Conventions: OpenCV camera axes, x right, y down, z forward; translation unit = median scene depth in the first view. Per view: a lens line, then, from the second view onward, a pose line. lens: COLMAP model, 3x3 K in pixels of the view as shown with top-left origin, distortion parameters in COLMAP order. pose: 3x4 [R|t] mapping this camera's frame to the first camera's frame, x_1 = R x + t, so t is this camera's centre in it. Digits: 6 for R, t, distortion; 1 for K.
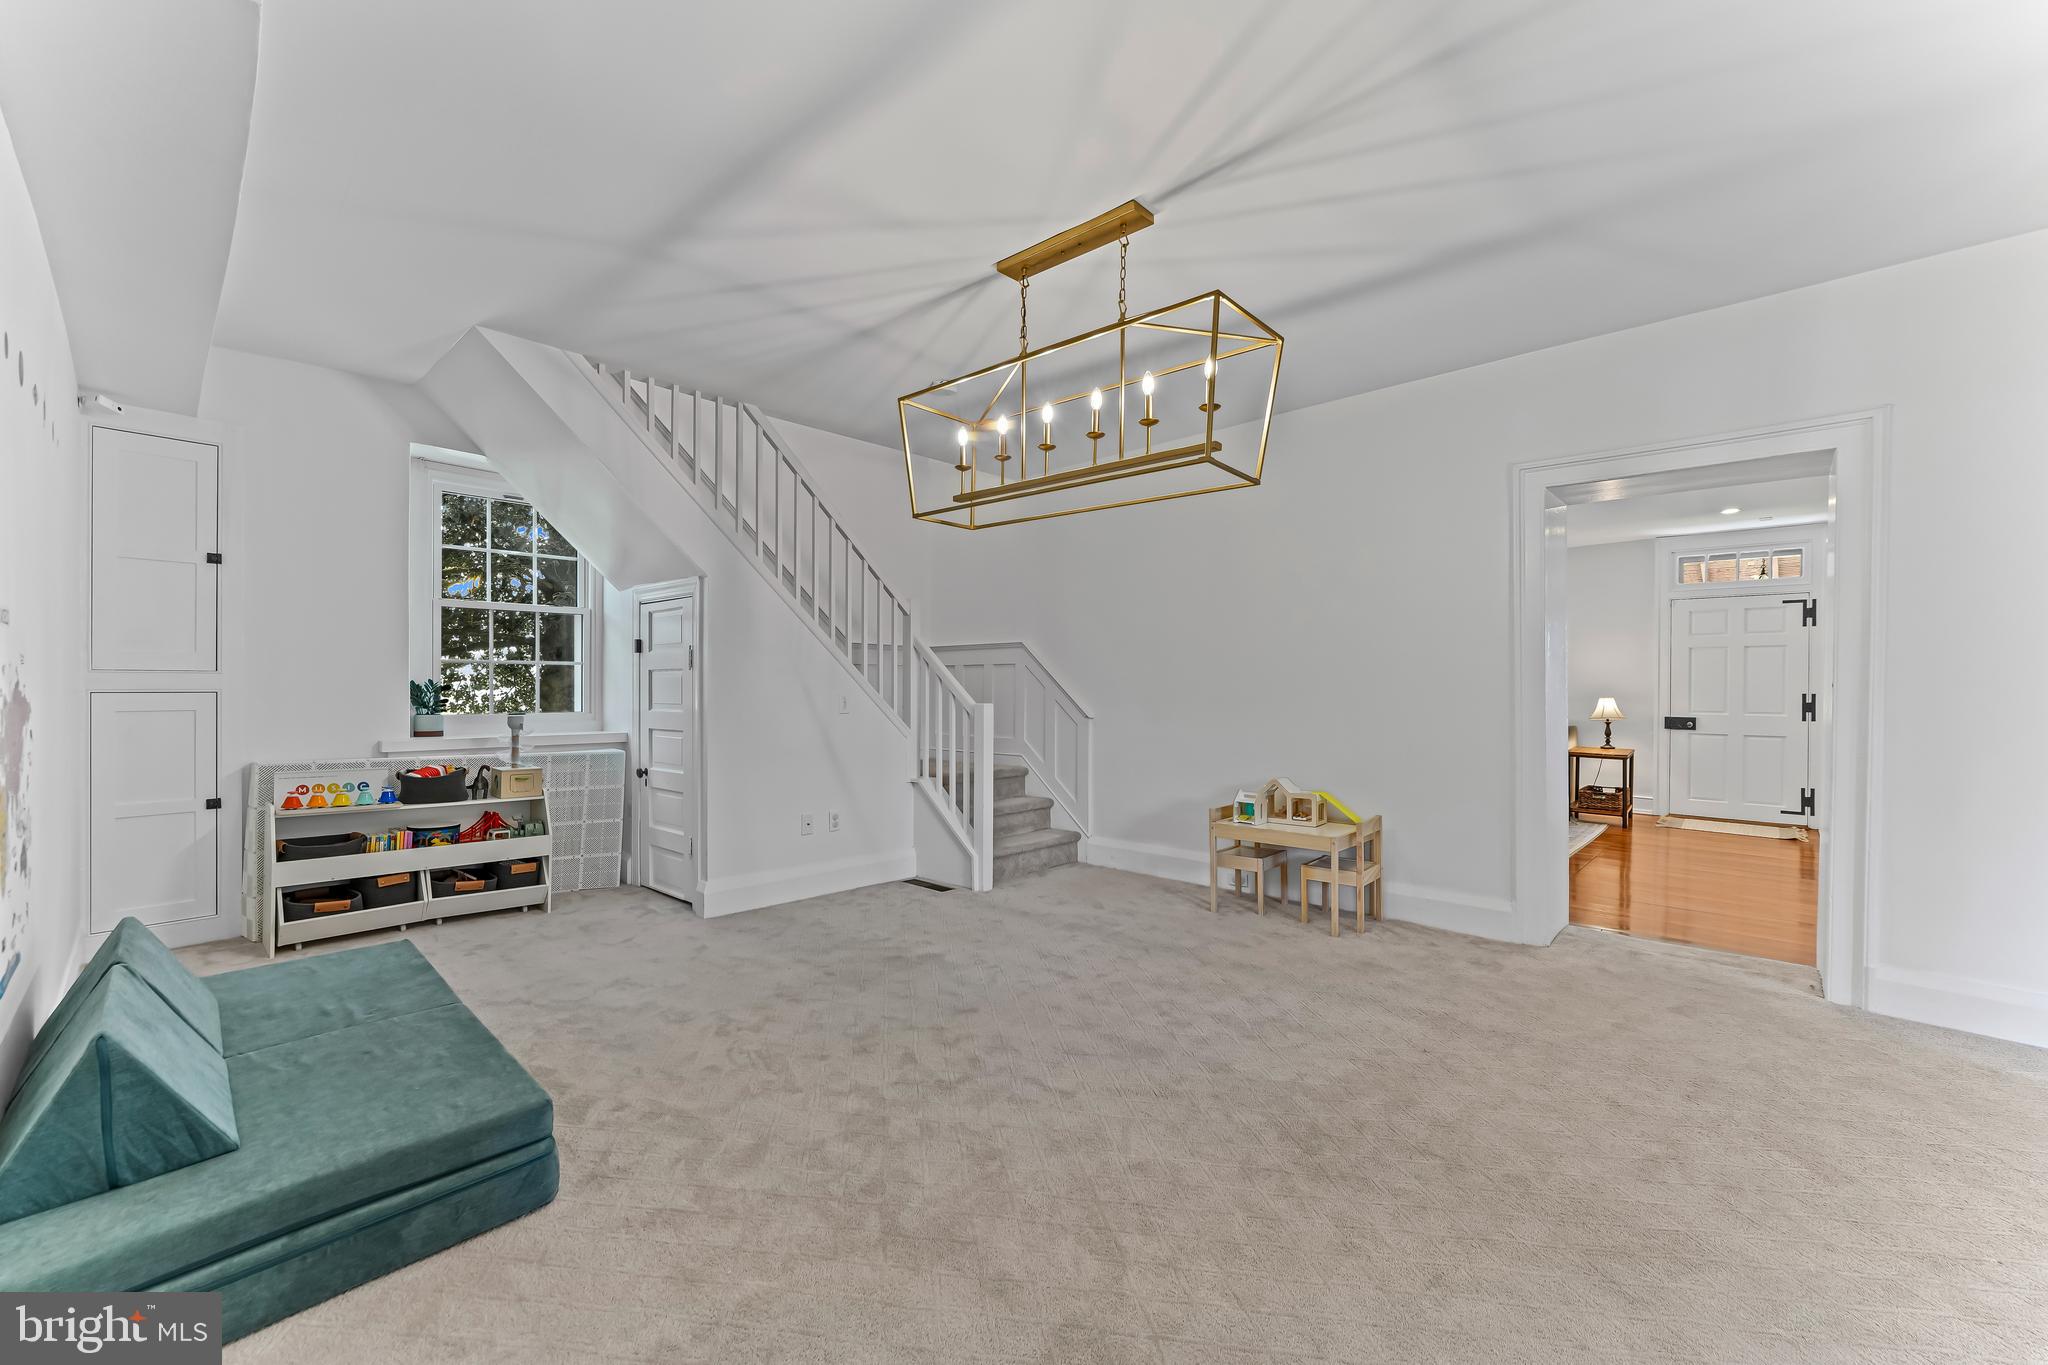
lens RADIAL K [[806.7, 0, 1032.8], [0, 806.7, 688.5], [0, 0, 1]] dist [0.000936, 0.000006]
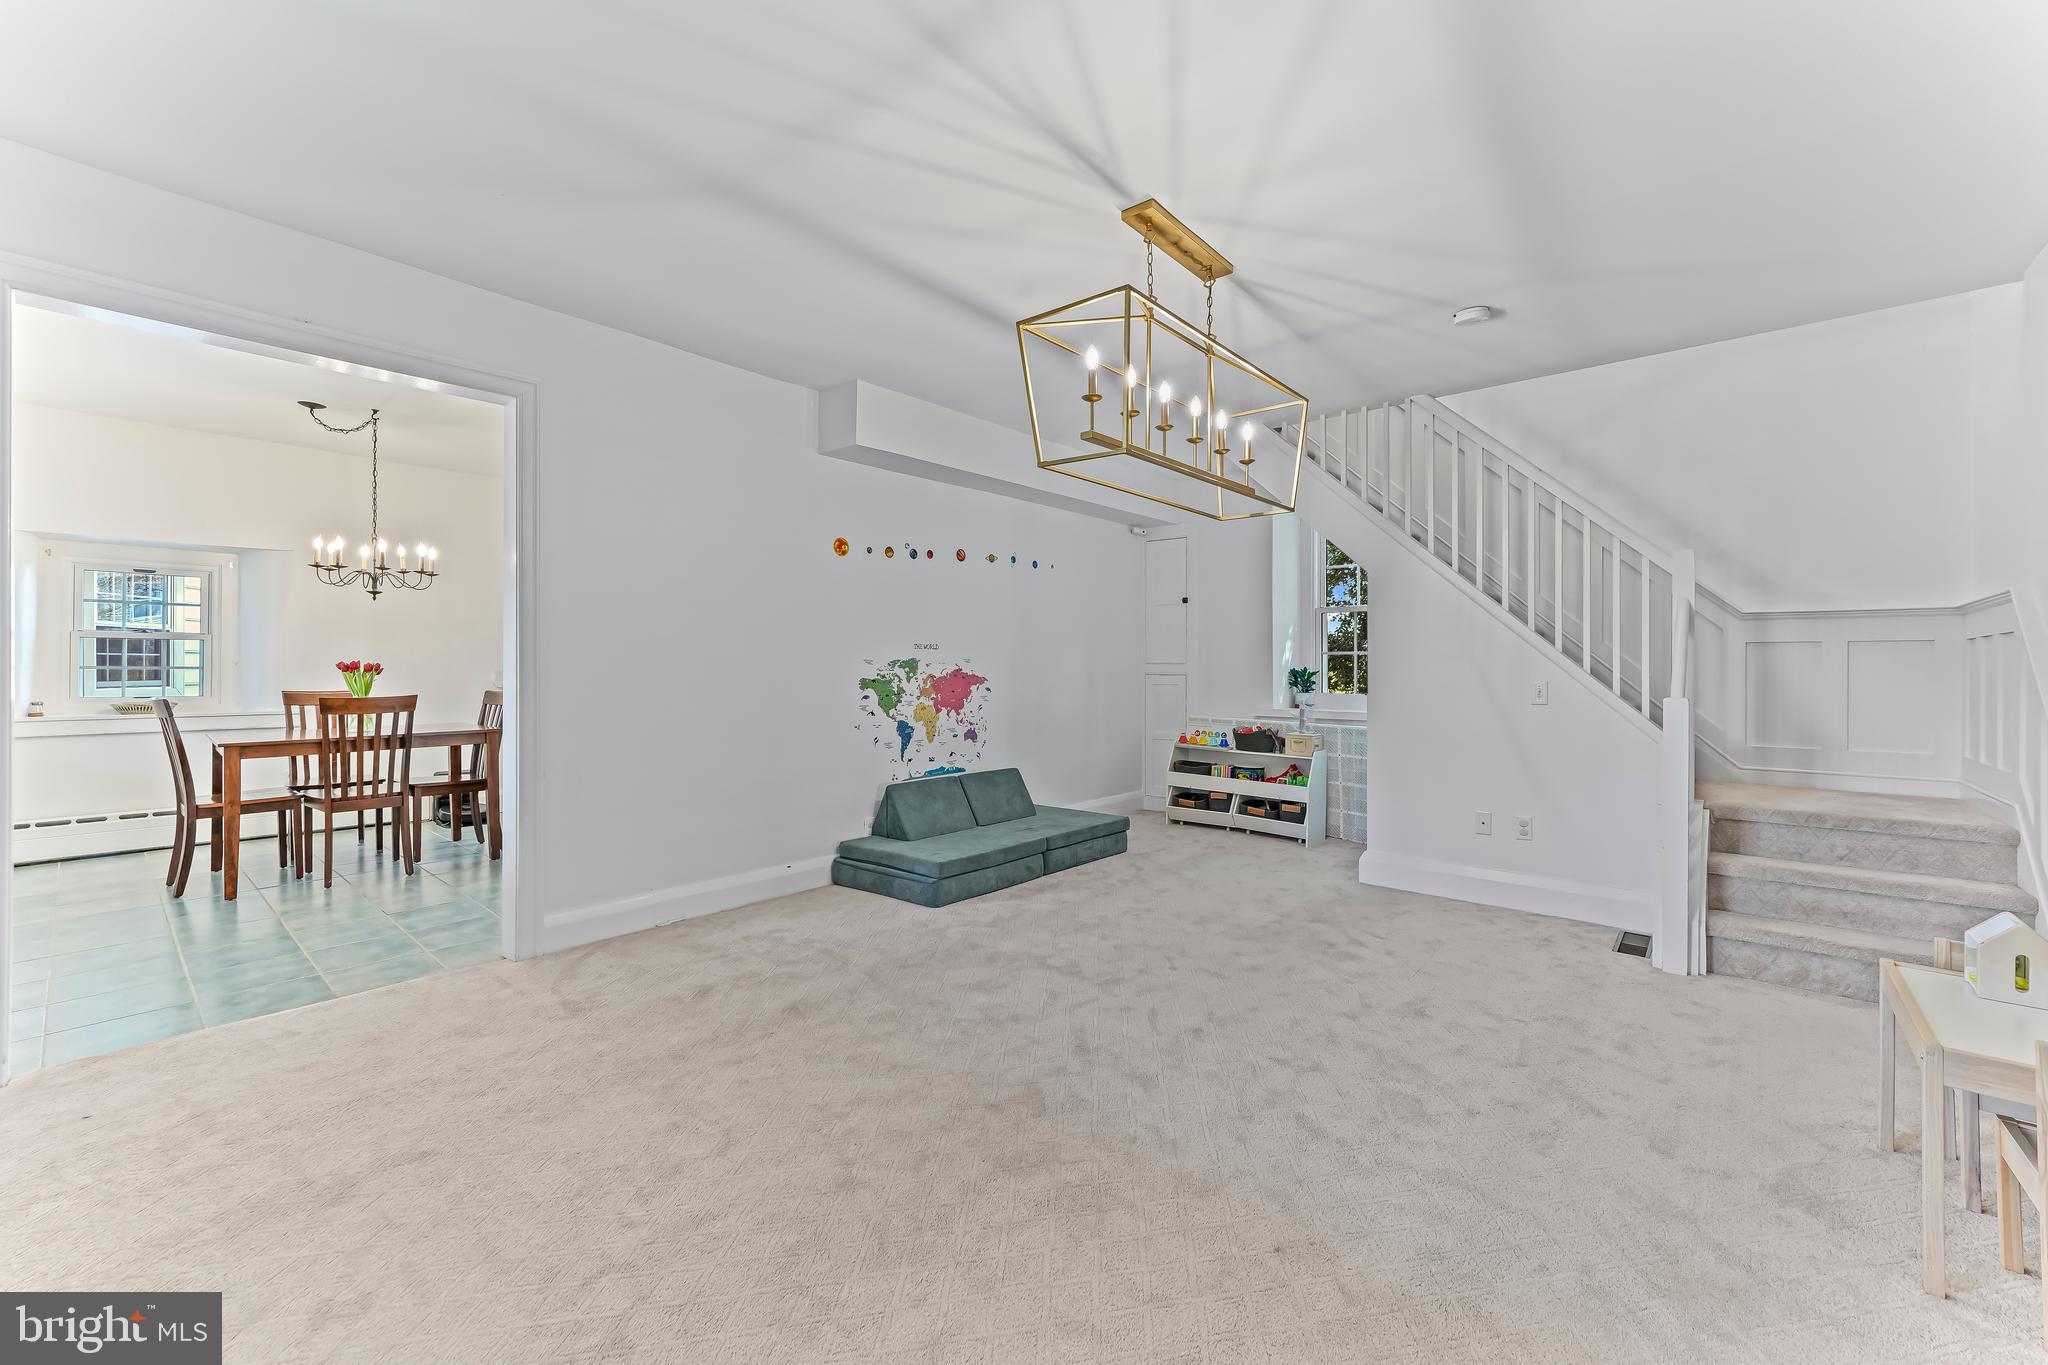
lens RADIAL K [[839.2, 0, 1030.4], [0, 839.2, 658.1], [0, 0, 1]] dist [0.002190, 0.000062]
pose [[0.039648, -0.019779, -0.999018, 0.848454], [-0.005179, 0.999787, -0.020000, 0.004620], [0.999200, 0.005967, 0.039537, 0.585996]]
